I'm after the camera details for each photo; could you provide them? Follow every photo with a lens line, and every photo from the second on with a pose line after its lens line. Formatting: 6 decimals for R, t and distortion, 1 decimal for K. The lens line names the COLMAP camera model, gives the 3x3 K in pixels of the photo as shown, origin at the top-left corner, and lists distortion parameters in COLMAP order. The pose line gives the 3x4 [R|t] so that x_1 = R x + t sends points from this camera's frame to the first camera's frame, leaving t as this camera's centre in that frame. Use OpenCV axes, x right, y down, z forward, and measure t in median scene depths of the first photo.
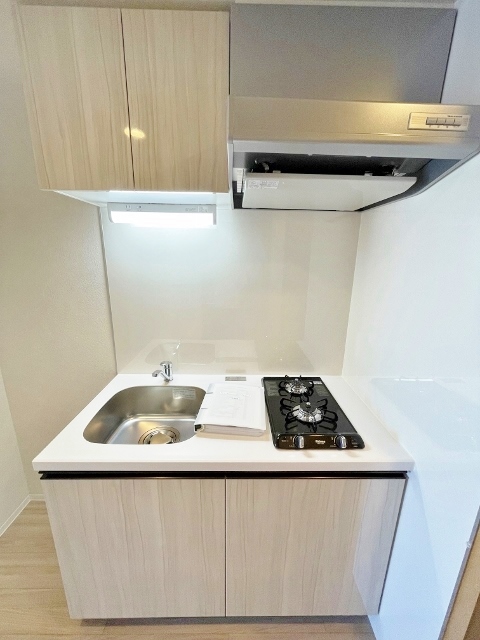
lens RADIAL K [[260.0, 0, 240.0], [0, 260.0, 320.0], [0, 0, 1]] dist [-0.002160, -0.000174]
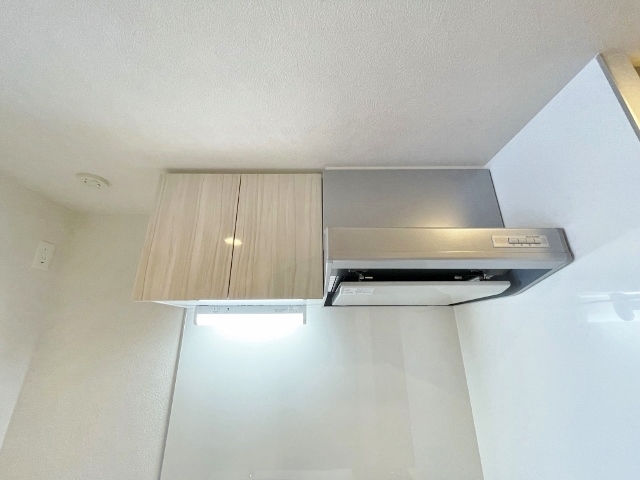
lens RADIAL K [[256.8, 0, 320.0], [0, 256.8, 240.0], [0, 0, 1]] dist [-0.001850, -0.000149]
pose [[0.999756, -0.020377, 0.008485, -0.048165], [0.021621, 0.826746, -0.562159, -0.106648], [0.004440, 0.562206, 0.826986, 0.059893]]
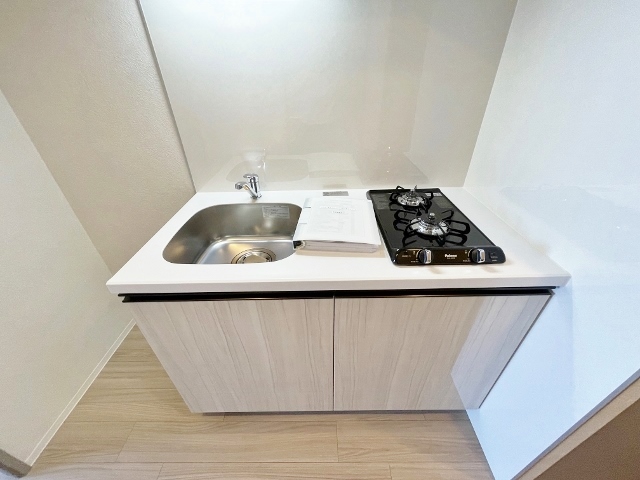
lens RADIAL K [[260.0, 0, 318.8], [0, 260.0, 240.9], [0, 0, 1]] dist [-0.002160, -0.000174]
pose [[0.999063, -0.024142, -0.035928, -0.059339], [0.034554, 0.944724, 0.326041, 0.127525], [0.026071, -0.326976, 0.944673, 0.211723]]
